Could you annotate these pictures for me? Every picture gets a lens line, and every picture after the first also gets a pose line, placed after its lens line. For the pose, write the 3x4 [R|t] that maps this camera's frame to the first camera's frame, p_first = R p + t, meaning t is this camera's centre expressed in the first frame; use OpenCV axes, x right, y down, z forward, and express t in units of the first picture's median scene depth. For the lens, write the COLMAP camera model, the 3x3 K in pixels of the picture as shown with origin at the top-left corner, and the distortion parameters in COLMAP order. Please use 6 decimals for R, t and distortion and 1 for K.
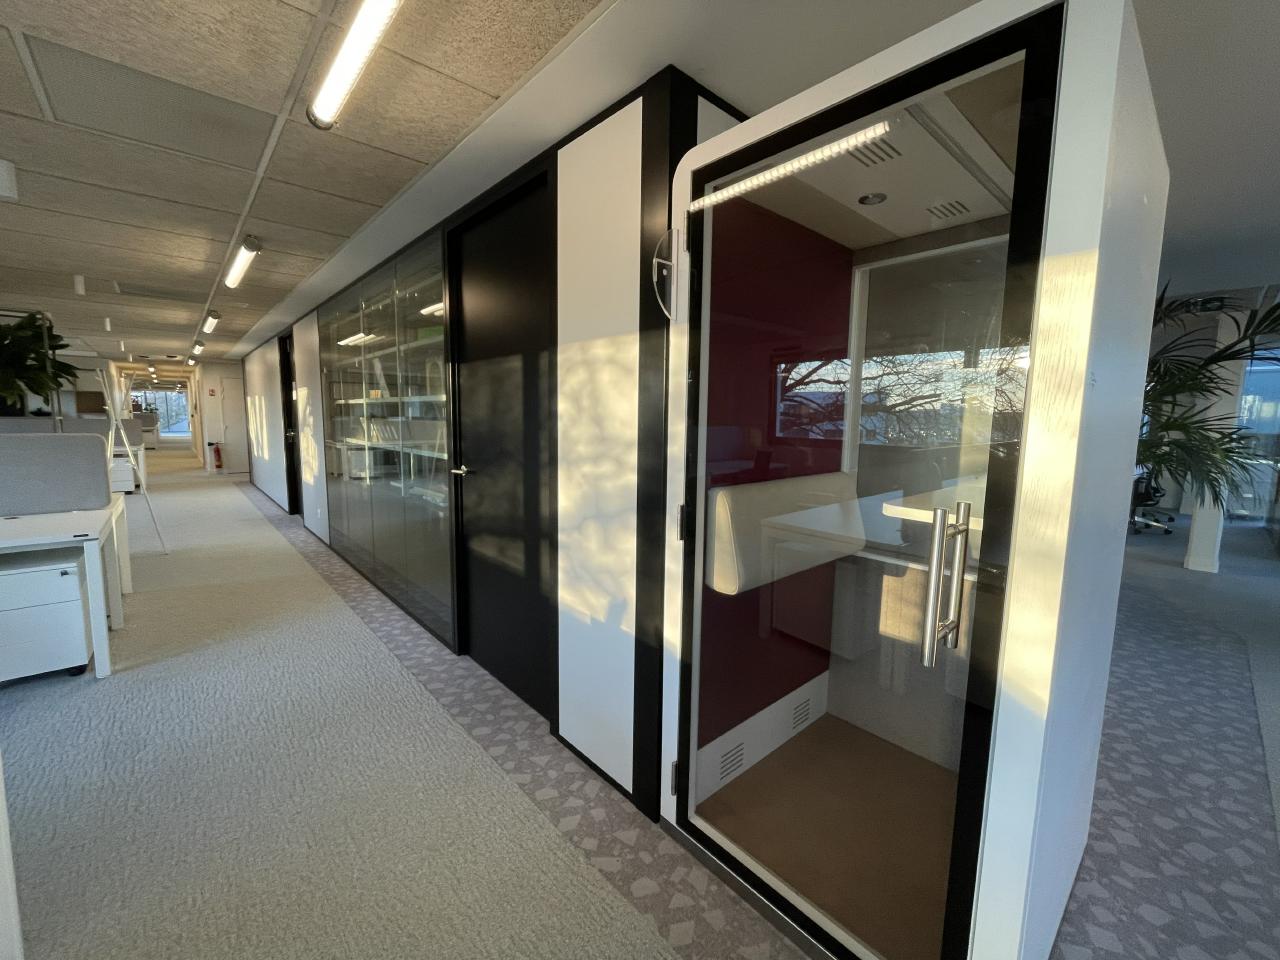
lens RADIAL K [[519.3, 0, 638.2], [0, 519.3, 477.2], [0, 0, 1]] dist [-0.001841, -0.000147]
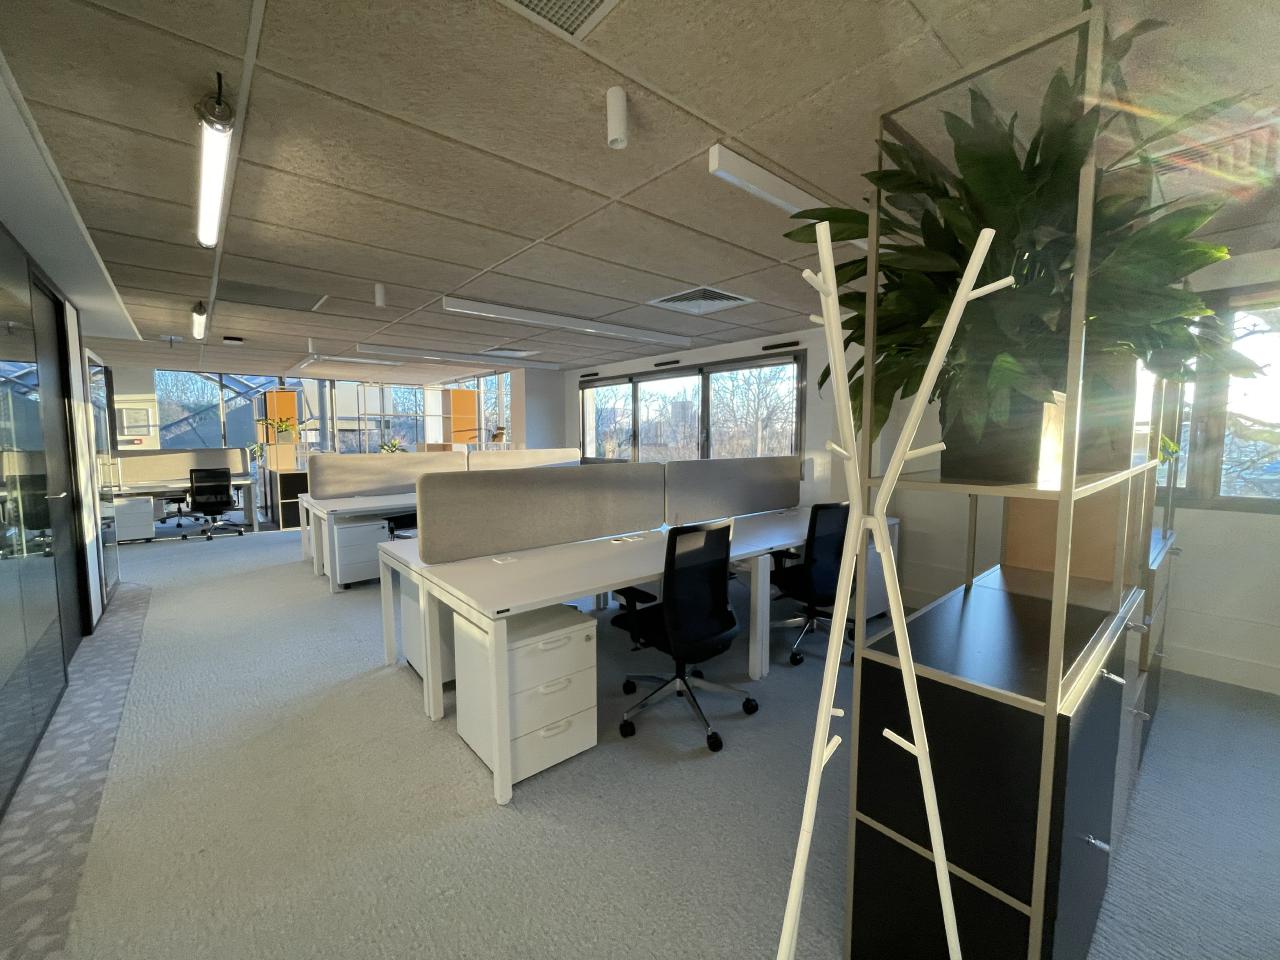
lens RADIAL K [[519.3, 0, 638.2], [0, 519.3, 477.2], [0, 0, 1]] dist [-0.001841, -0.000147]
pose [[-0.999608, -0.014271, 0.024077, -1.209975], [-0.009303, 0.980744, 0.195077, -0.209527], [-0.026397, 0.194777, -0.980492, 1.544420]]
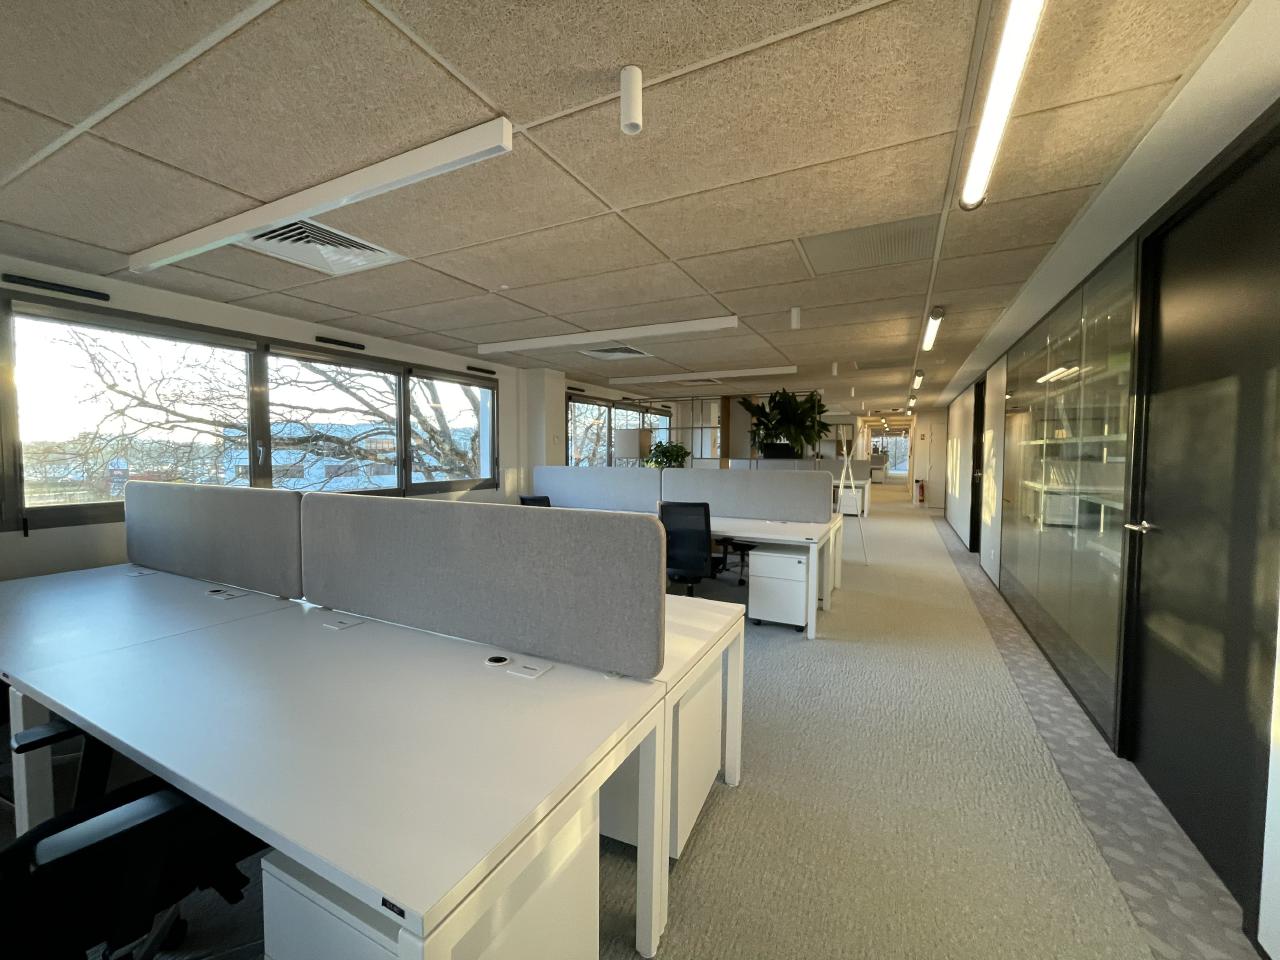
lens RADIAL K [[519.3, 0, 638.2], [0, 519.3, 477.2], [0, 0, 1]] dist [-0.001841, -0.000147]
pose [[0.364616, 0.031414, -0.930628, 0.093237], [-0.102478, 0.994714, -0.006573, -0.003125], [0.925502, 0.097766, 0.365907, -0.015878]]
